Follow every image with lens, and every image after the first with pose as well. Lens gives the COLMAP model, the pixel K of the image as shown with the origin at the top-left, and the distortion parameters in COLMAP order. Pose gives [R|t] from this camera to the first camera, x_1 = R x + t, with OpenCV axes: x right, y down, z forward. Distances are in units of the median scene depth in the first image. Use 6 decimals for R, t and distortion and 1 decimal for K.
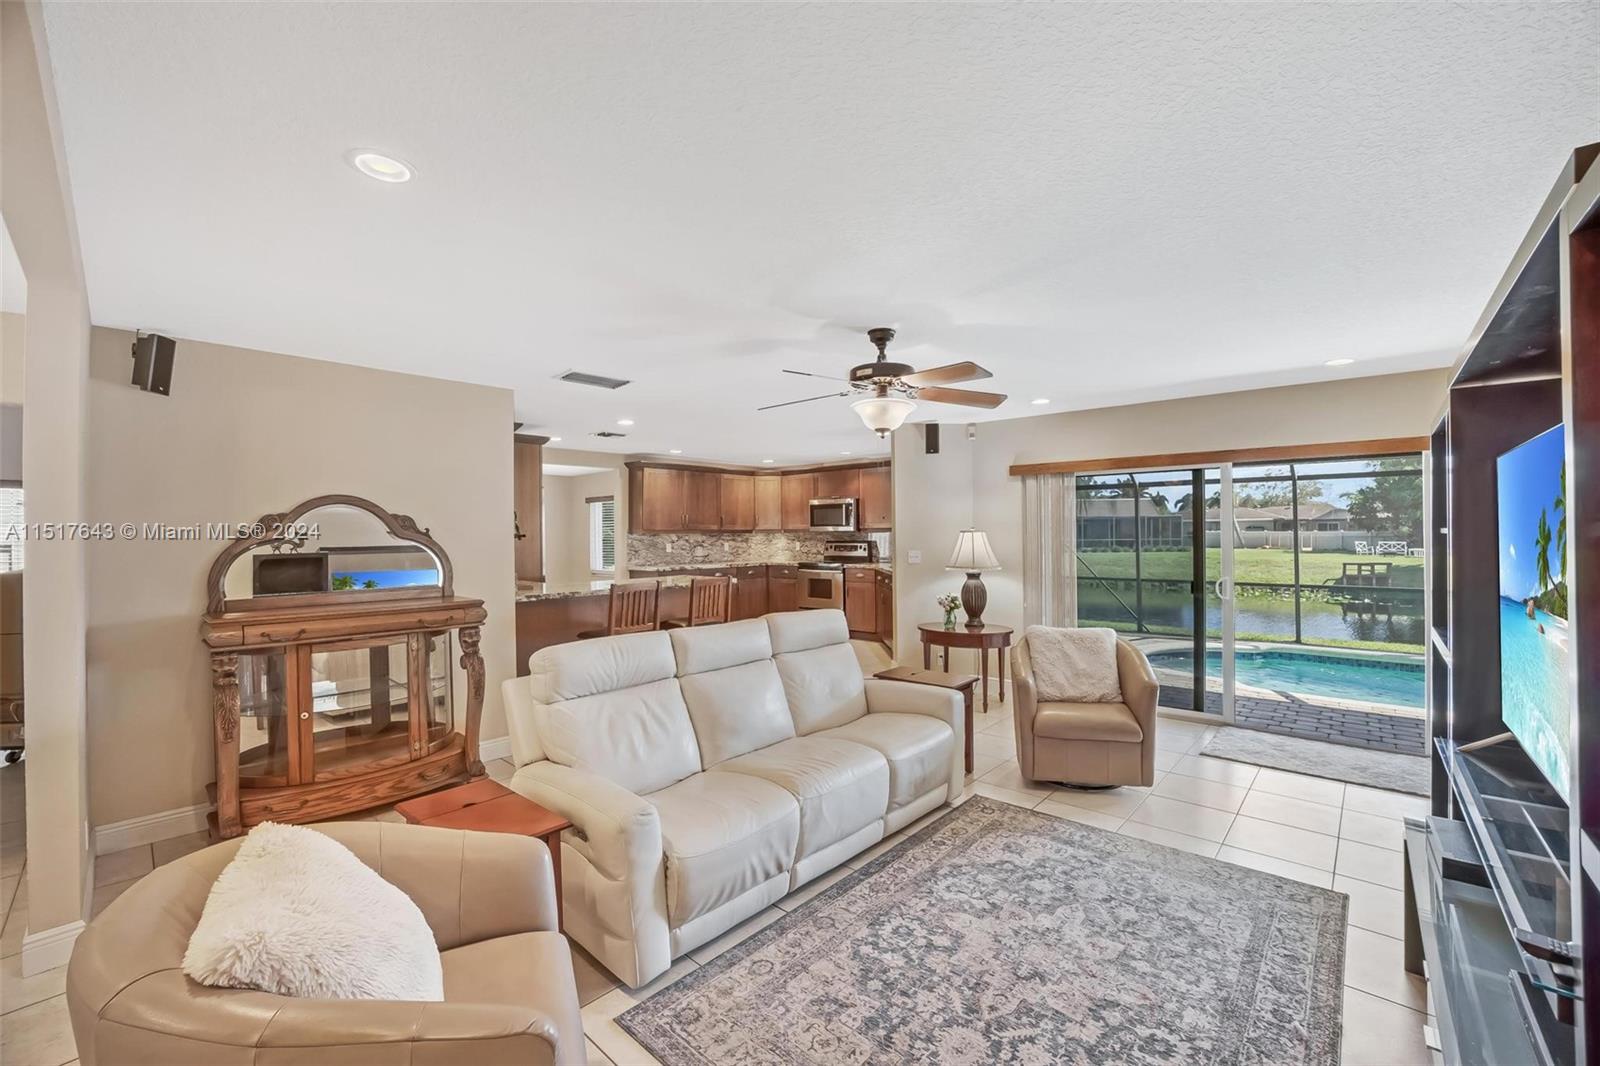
lens RADIAL K [[645.9, 0, 810.1], [0, 645.9, 527.6], [0, 0, 1]] dist [-0.057309, 0.007793]
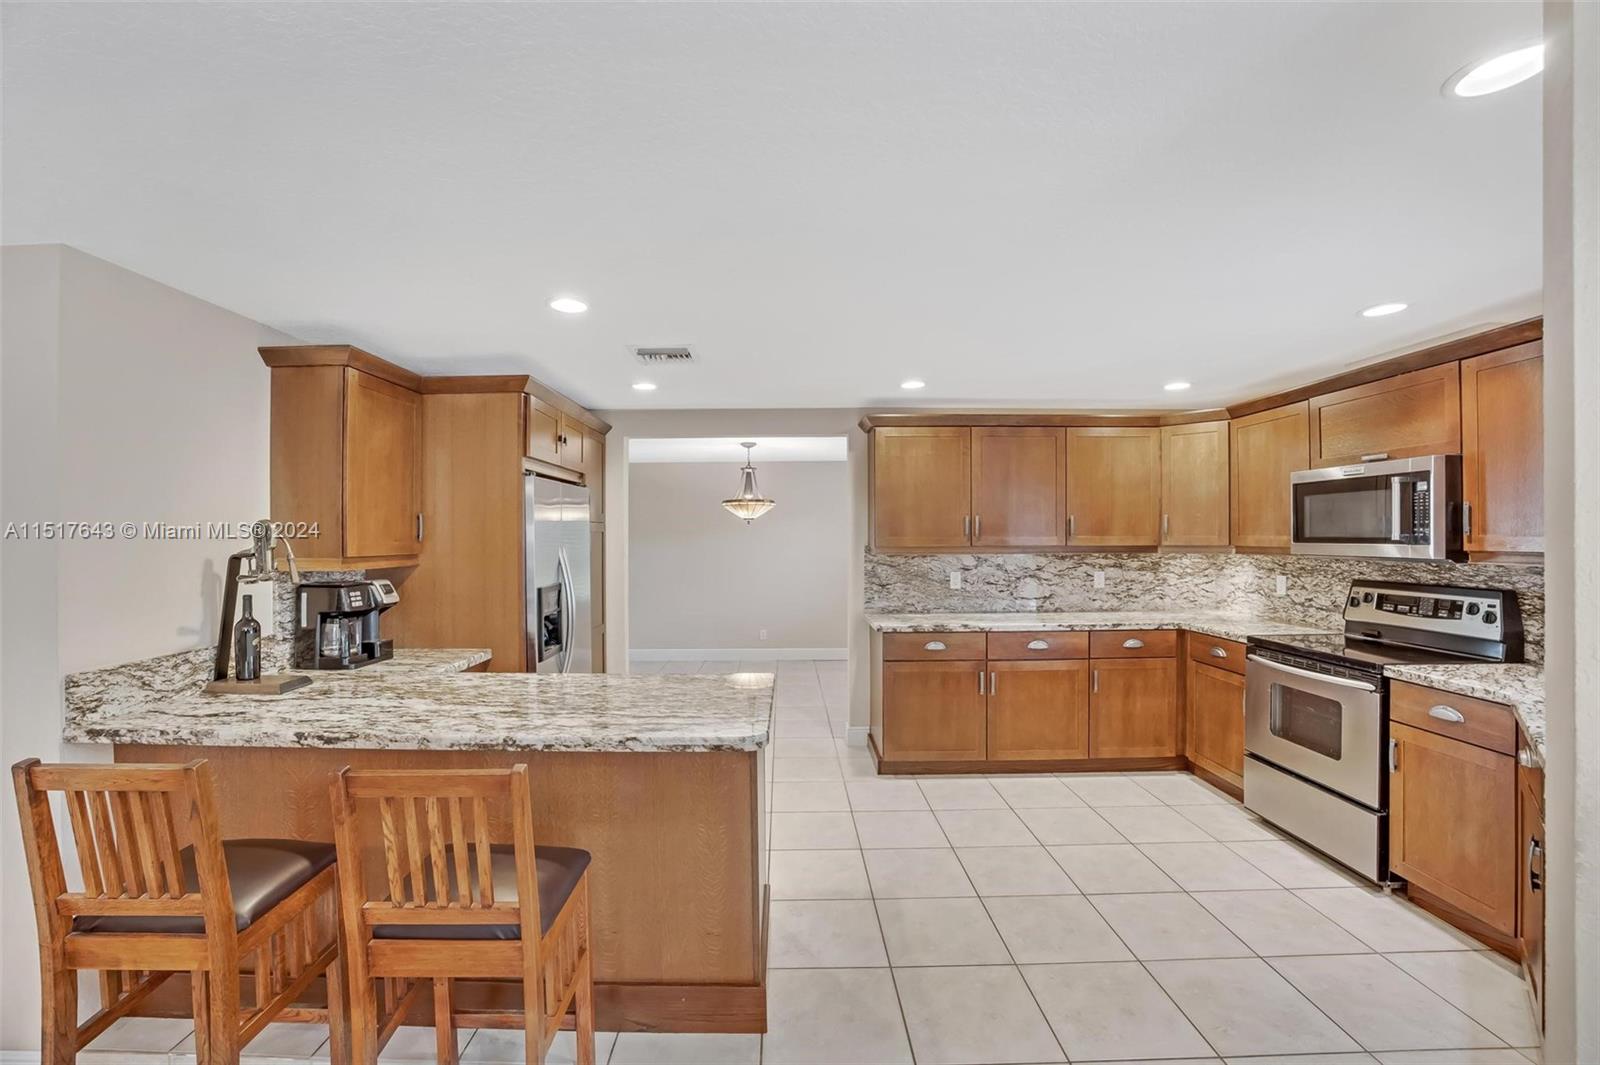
lens RADIAL K [[661.3, 0, 773.1], [0, 661.3, 532.9], [0, 0, 1]] dist [-0.052331, 0.006567]
pose [[0.663144, 0.001489, -0.748490, 0.081286], [0.006248, 0.999952, 0.007526, -0.011561], [0.748466, -0.009667, 0.663103, 0.546524]]
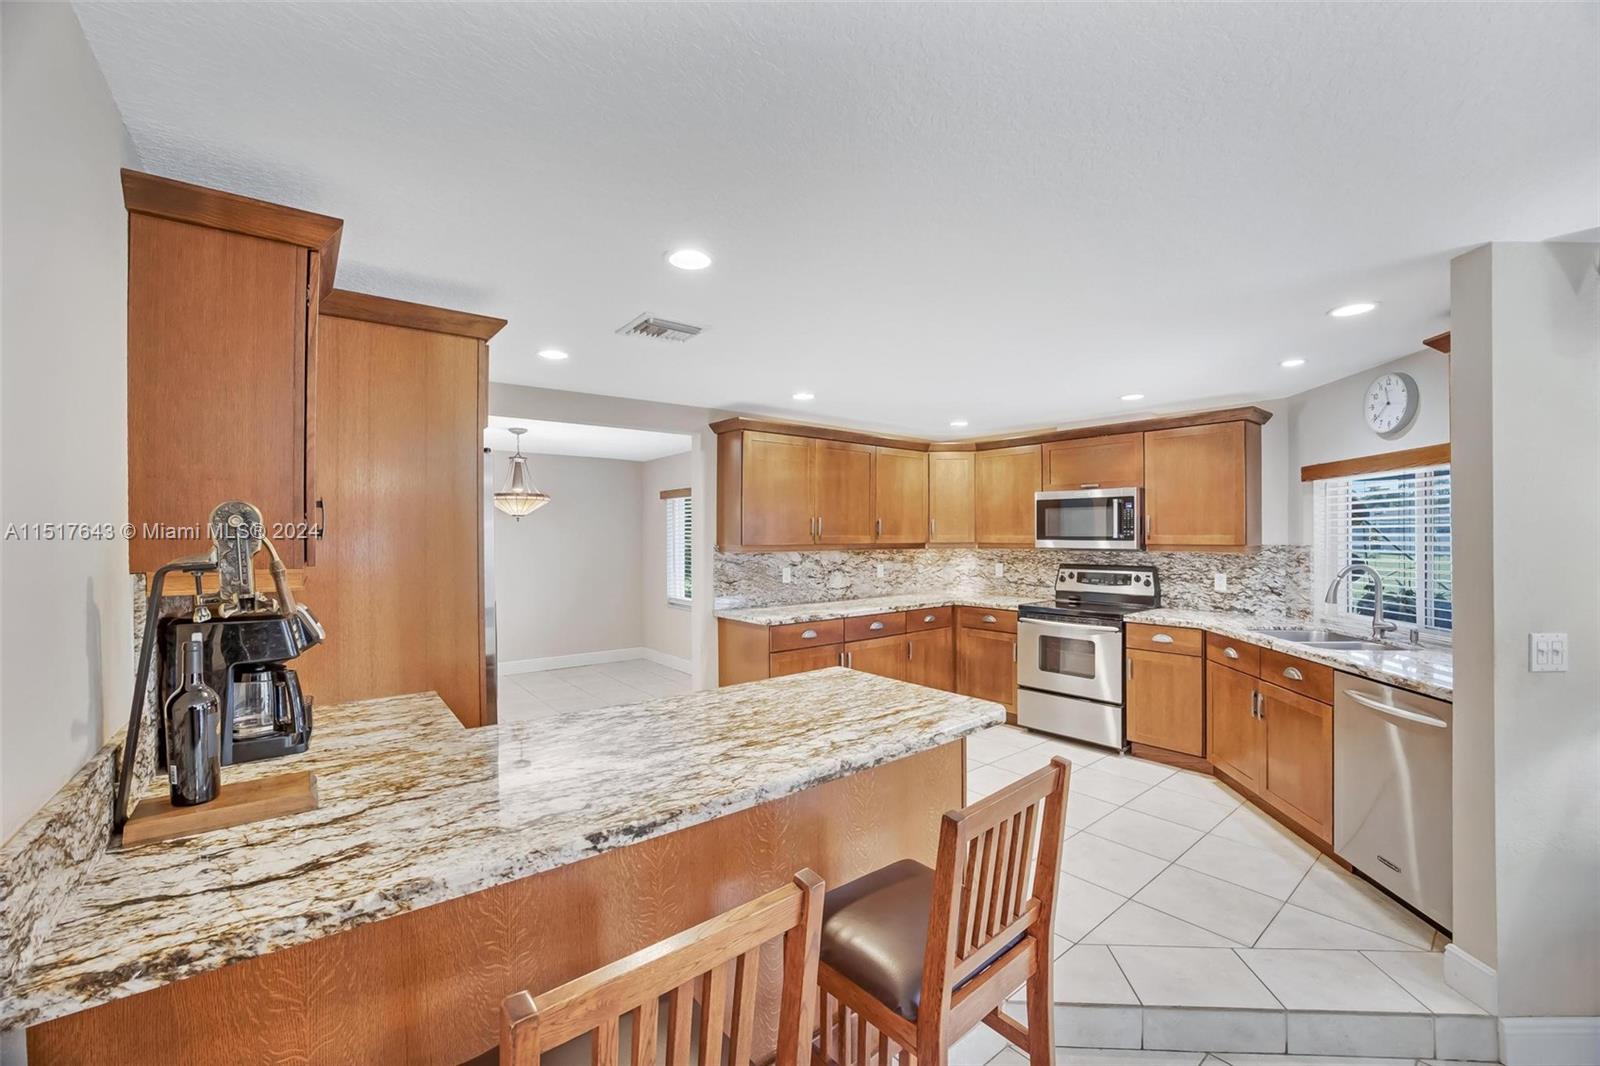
lens RADIAL K [[645.9, 0, 823.0], [0, 645.9, 537.7], [0, 0, 1]] dist [-0.057309, 0.007793]
pose [[0.990751, 0.006507, -0.135537, -0.111480], [-0.004521, 0.999878, 0.014958, -0.010634], [0.135618, -0.014207, 0.990659, 0.443504]]
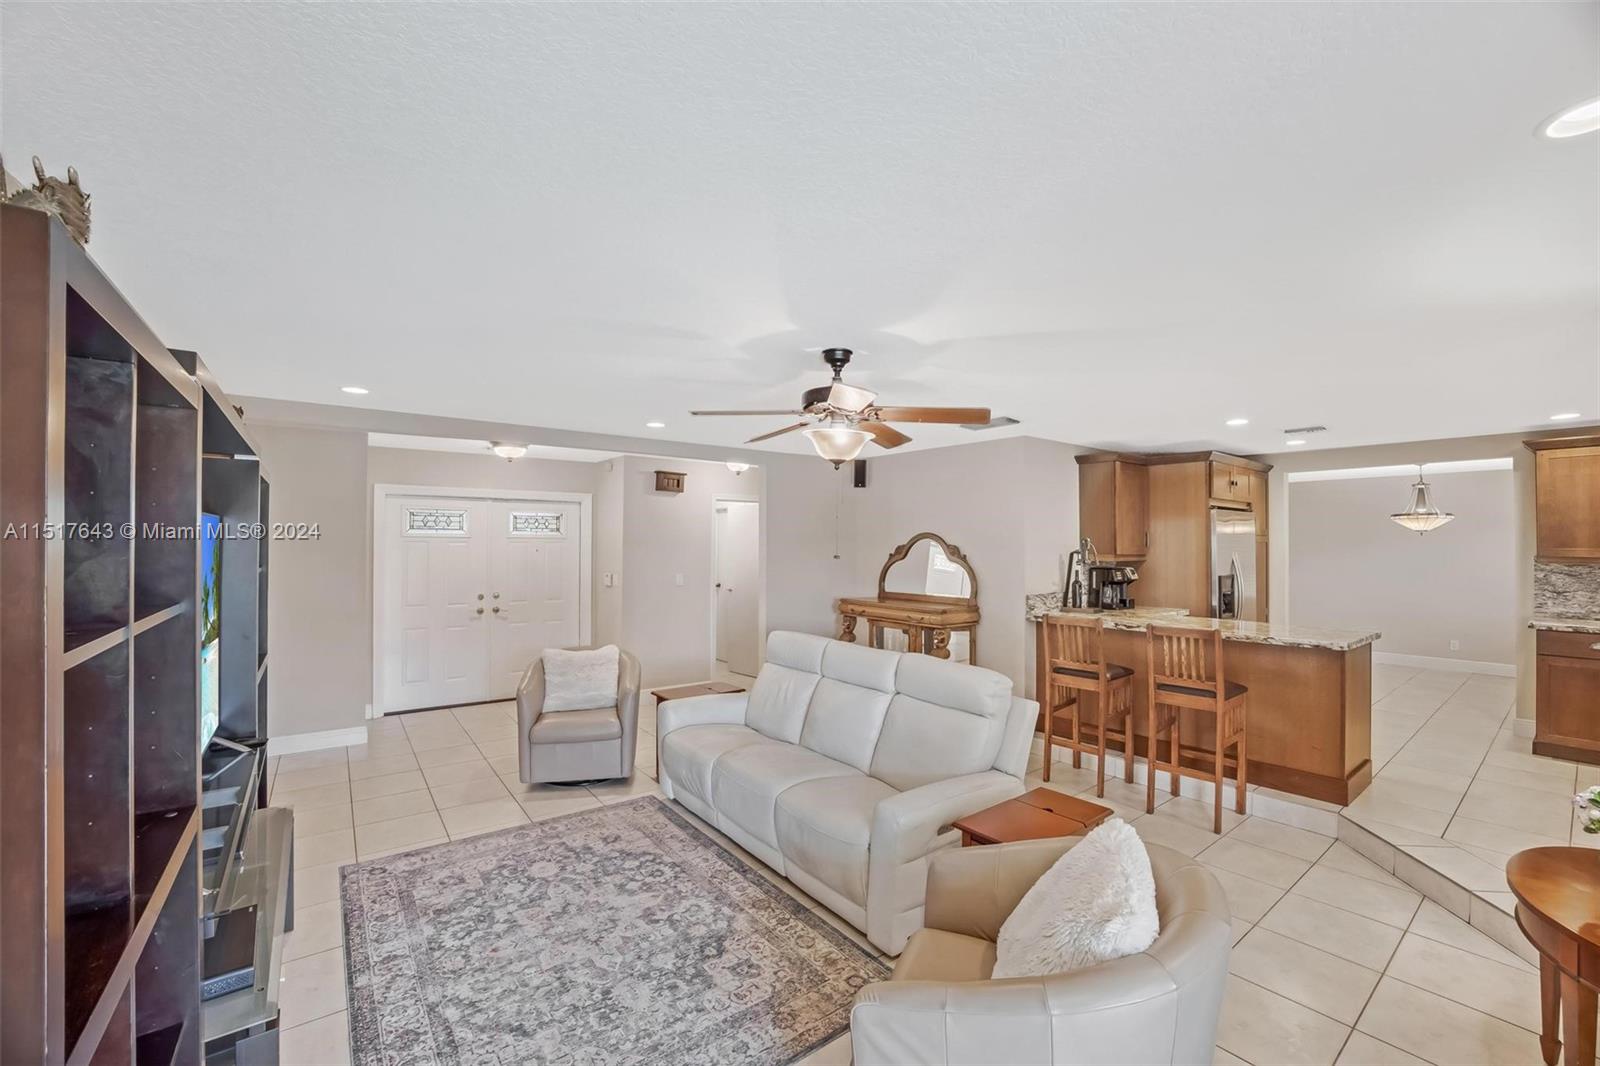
lens RADIAL K [[645.9, 0, 805.5], [0, 645.9, 532.8], [0, 0, 1]] dist [-0.057309, 0.007793]
pose [[-0.179919, -0.010083, -0.983630, 0.375068], [0.006032, 0.999917, -0.011353, -0.014662], [0.983663, -0.007976, -0.179843, 0.414964]]
